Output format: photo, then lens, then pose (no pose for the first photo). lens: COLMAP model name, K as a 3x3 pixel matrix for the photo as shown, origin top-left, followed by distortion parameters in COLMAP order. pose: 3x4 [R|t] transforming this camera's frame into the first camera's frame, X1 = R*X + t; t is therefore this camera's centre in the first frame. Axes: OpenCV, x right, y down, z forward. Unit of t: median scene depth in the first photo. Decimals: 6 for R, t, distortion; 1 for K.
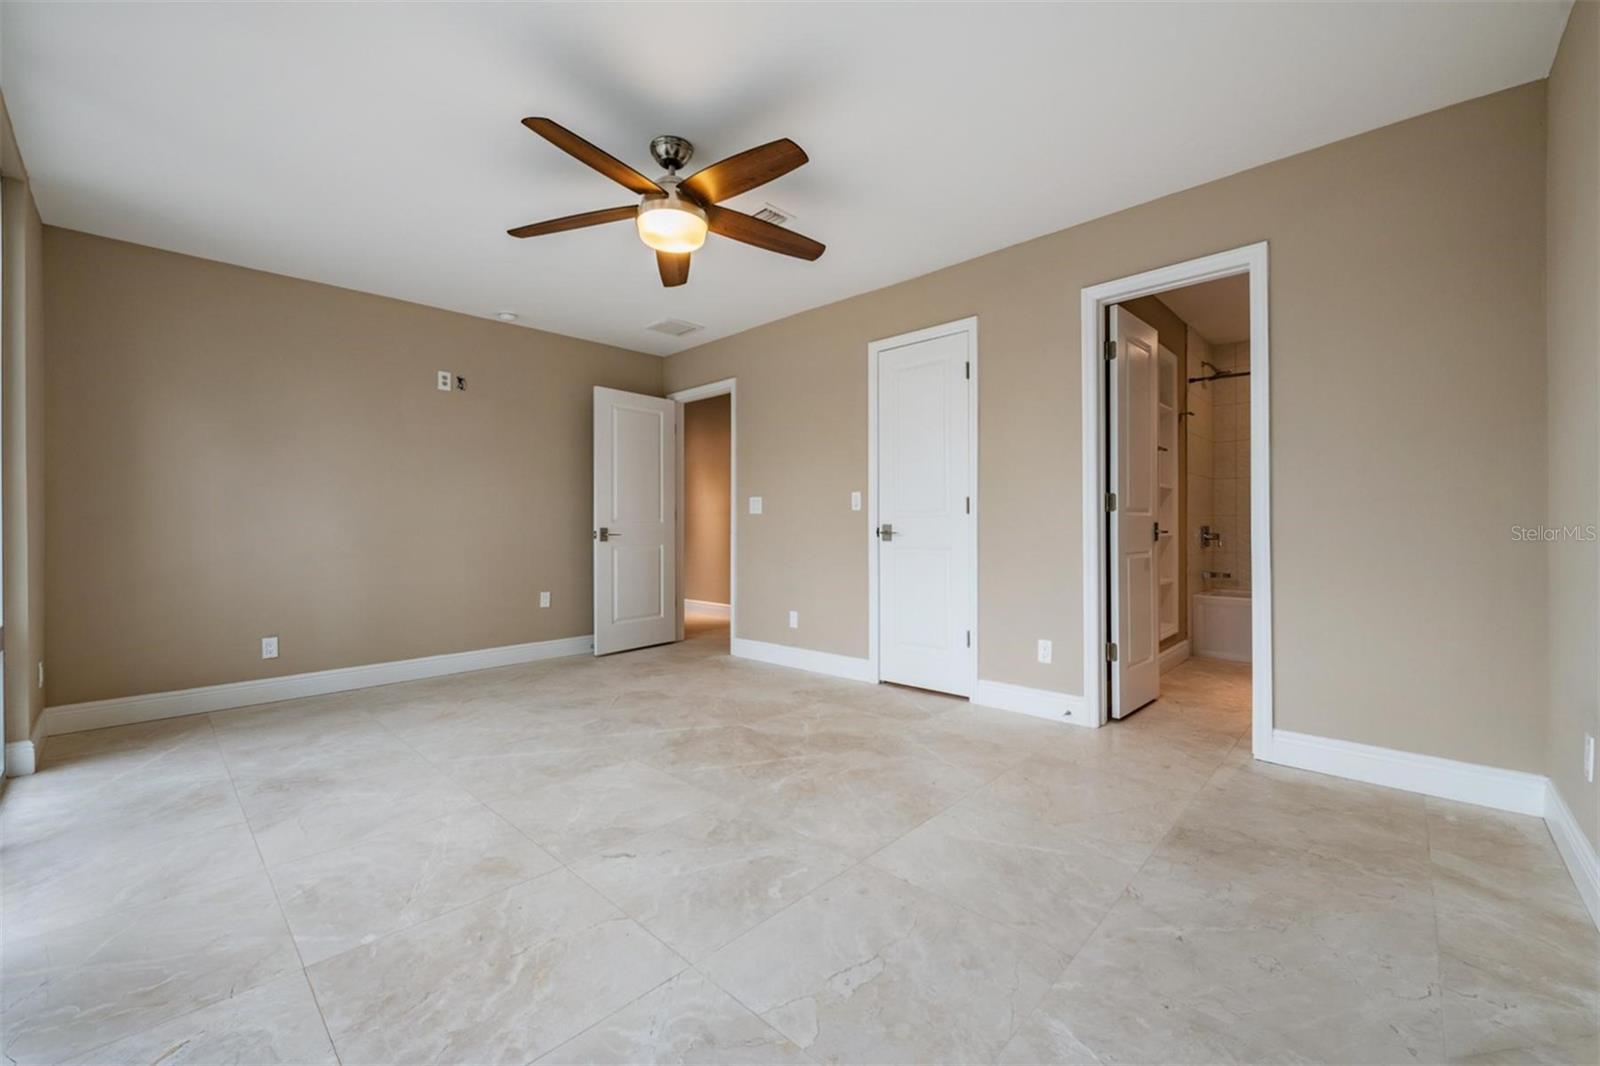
lens RADIAL K [[637.0, 0, 800.0], [0, 637.0, 533.0], [0, 0, 1]] dist [-0.001044, -0.005445]
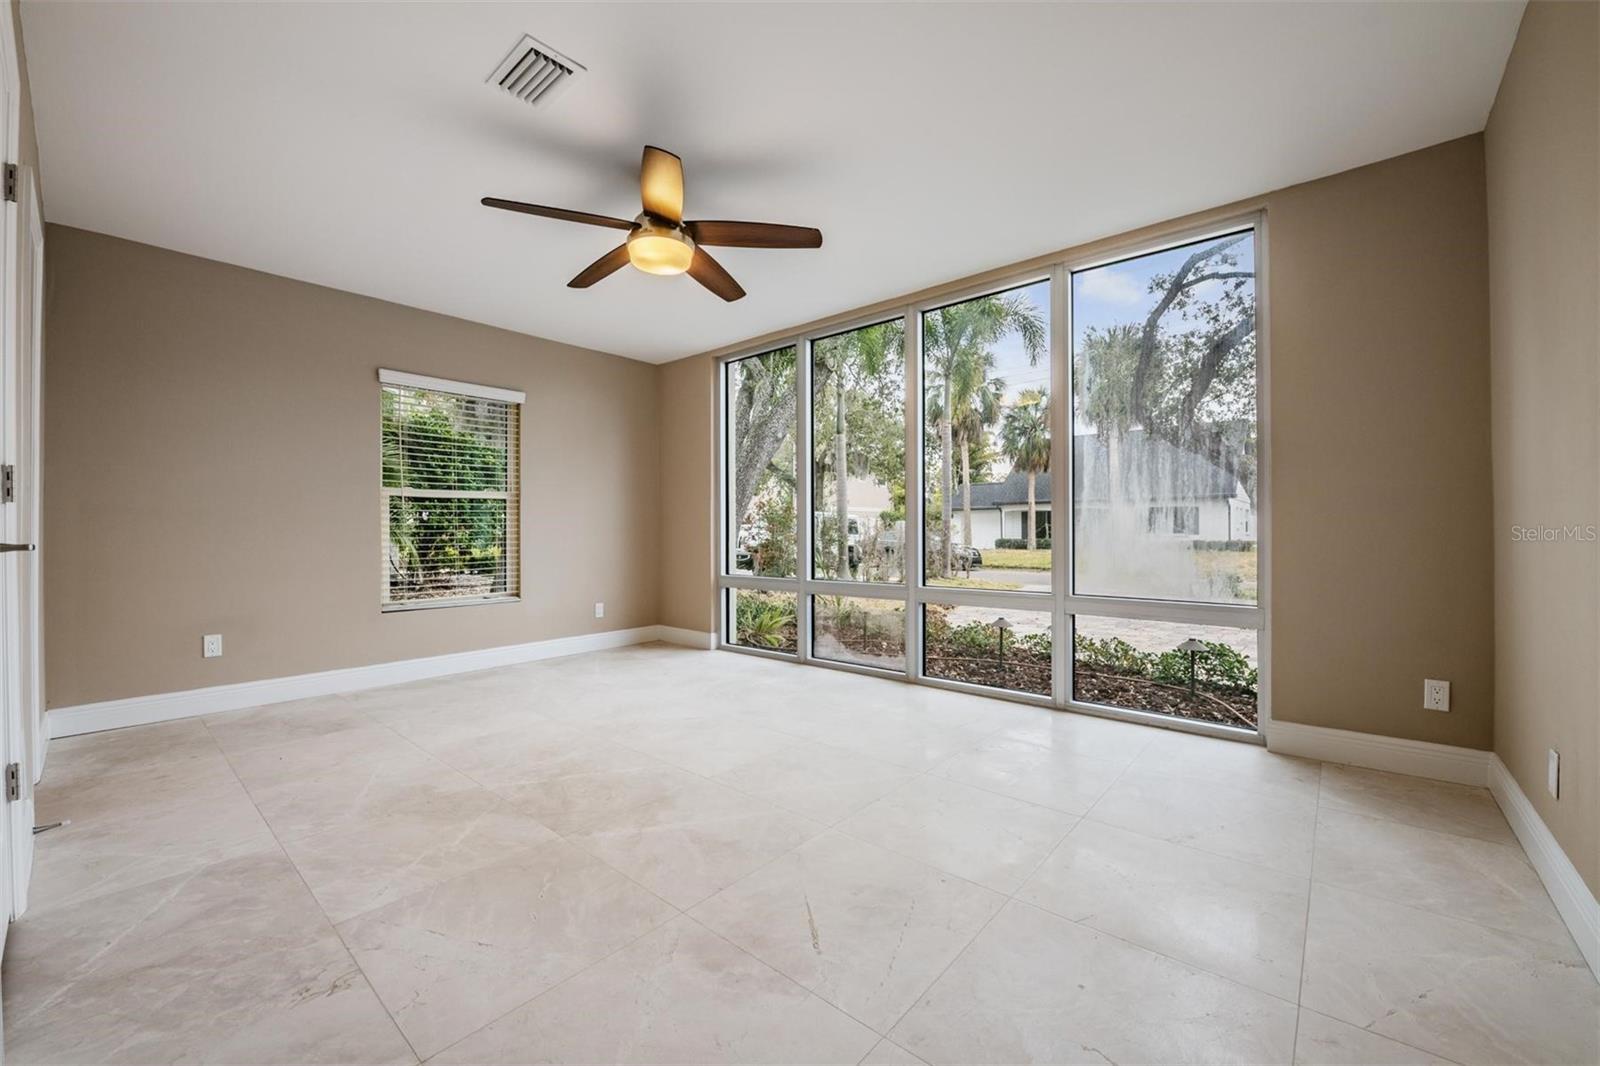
lens RADIAL K [[637.0, 0, 800.0], [0, 637.0, 533.0], [0, 0, 1]] dist [-0.001044, -0.005445]
pose [[-0.998908, 0.010175, -0.045597, -0.324182], [0.010010, 0.999942, 0.003856, -0.004161], [0.045634, 0.003395, -0.998952, 1.755832]]
